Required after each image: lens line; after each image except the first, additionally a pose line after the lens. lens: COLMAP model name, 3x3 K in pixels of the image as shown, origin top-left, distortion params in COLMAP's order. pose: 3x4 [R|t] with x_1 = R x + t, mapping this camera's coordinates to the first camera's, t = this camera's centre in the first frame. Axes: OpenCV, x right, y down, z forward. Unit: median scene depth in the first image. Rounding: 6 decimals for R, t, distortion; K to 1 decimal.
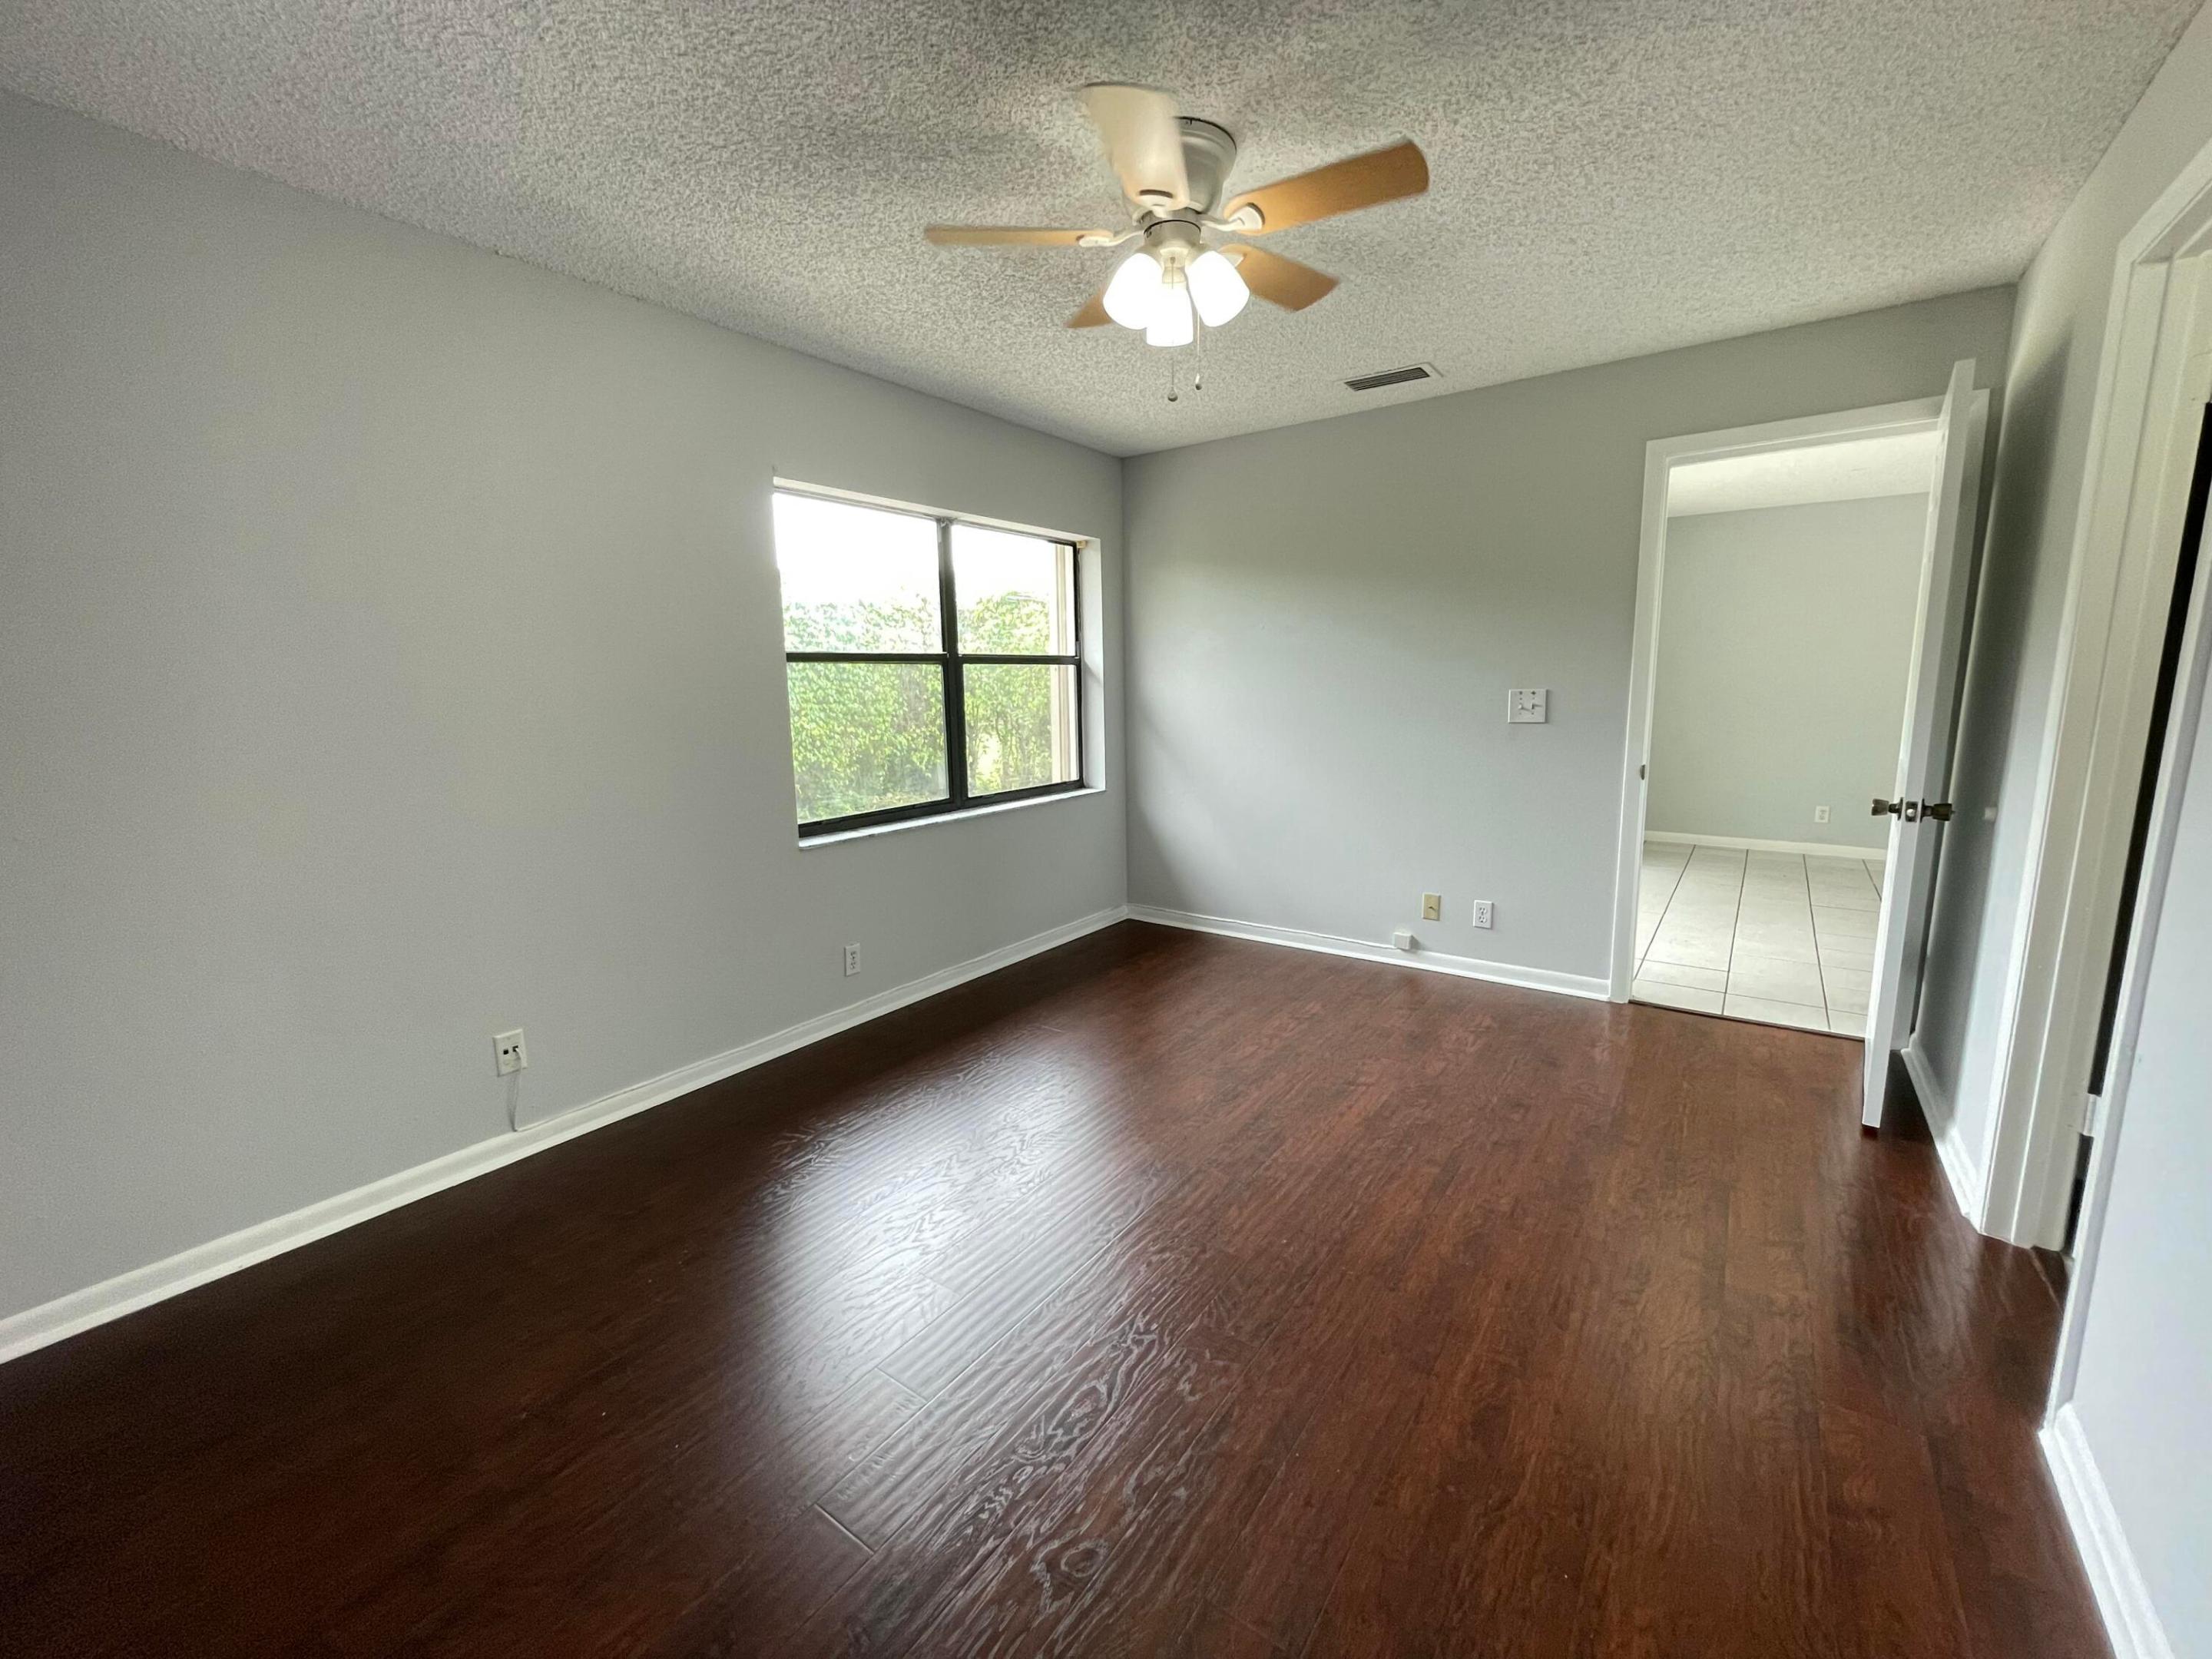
lens RADIAL K [[891.0, 0, 1101.4], [0, 891.0, 815.8], [0, 0, 1]] dist [-0.001335, 0.000174]
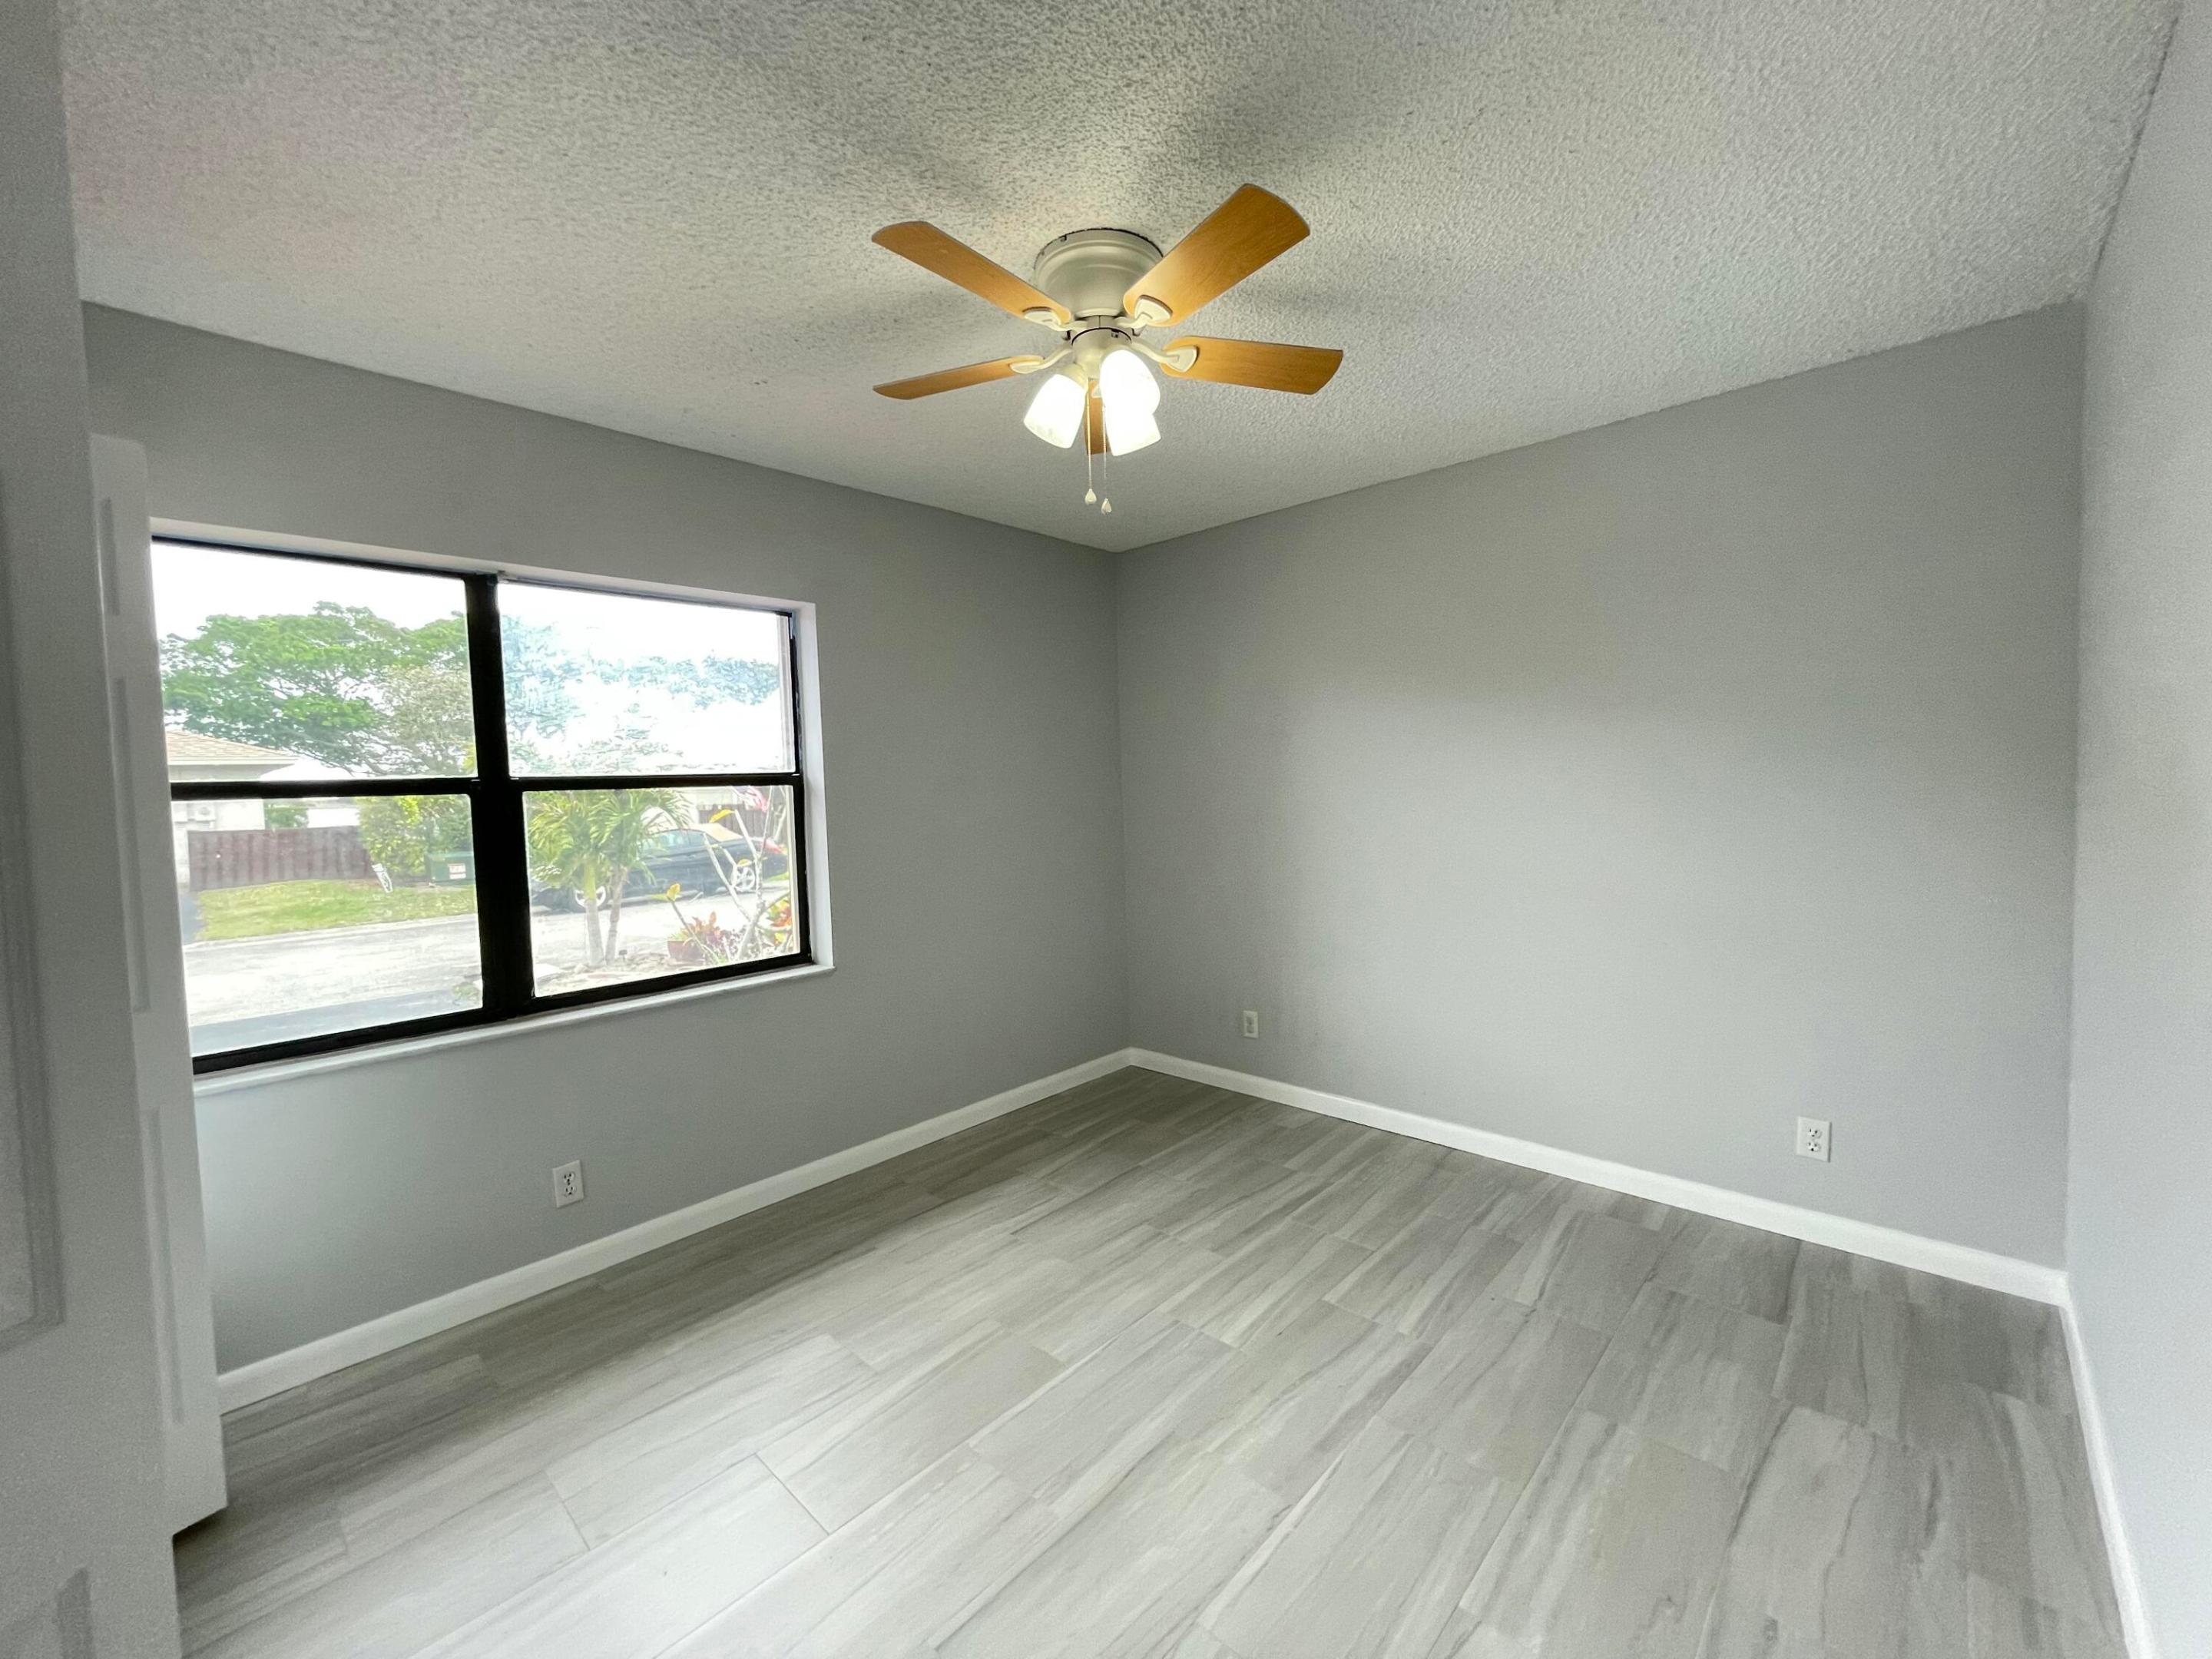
lens RADIAL K [[891.0, 0, 1109.7], [0, 891.0, 822.8], [0, 0, 1]] dist [-0.001335, 0.000174]
pose [[0.992403, -0.009376, -0.122674, 0.373499], [-0.002765, 0.995141, -0.098426, -0.093064], [0.123000, 0.098017, 0.987554, 0.447626]]
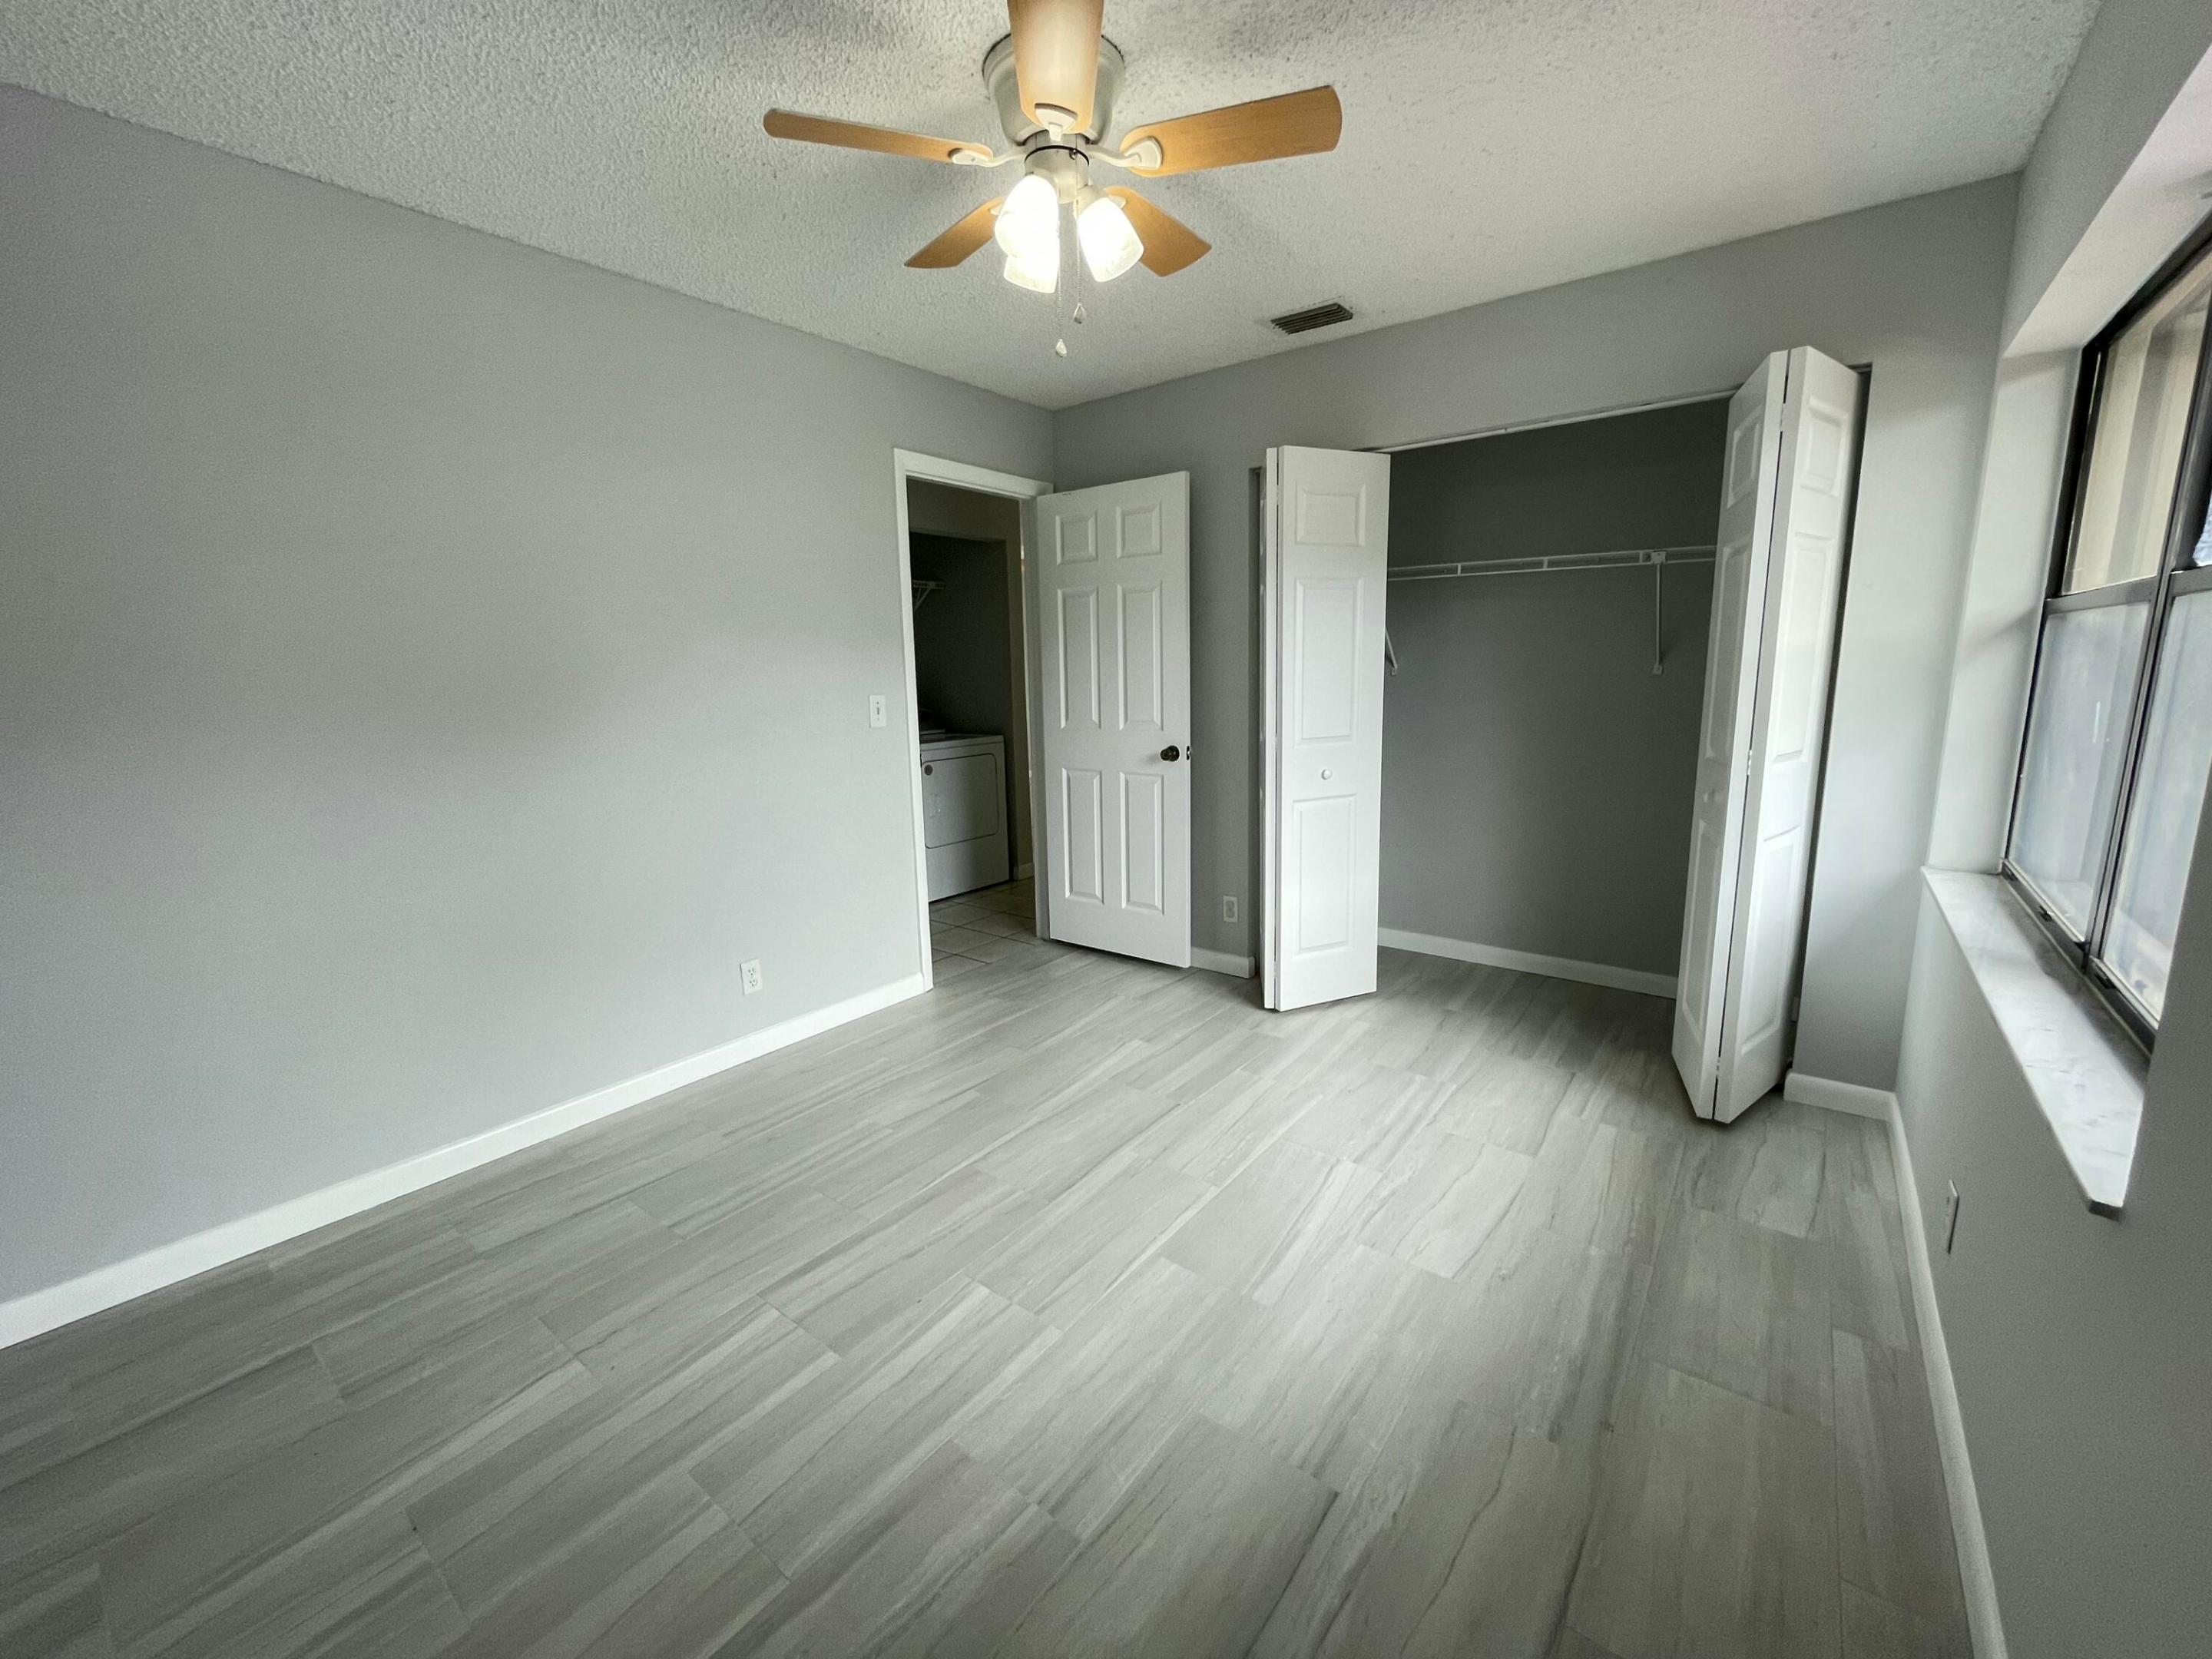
lens RADIAL K [[891.0, 0, 1107.3], [0, 891.0, 825.2], [0, 0, 1]] dist [-0.001335, 0.000174]
pose [[-0.999019, 0.030911, 0.031709, 0.278337], [0.039478, 0.946069, 0.321551, -0.231287], [-0.020059, 0.322487, -0.946361, 1.470243]]
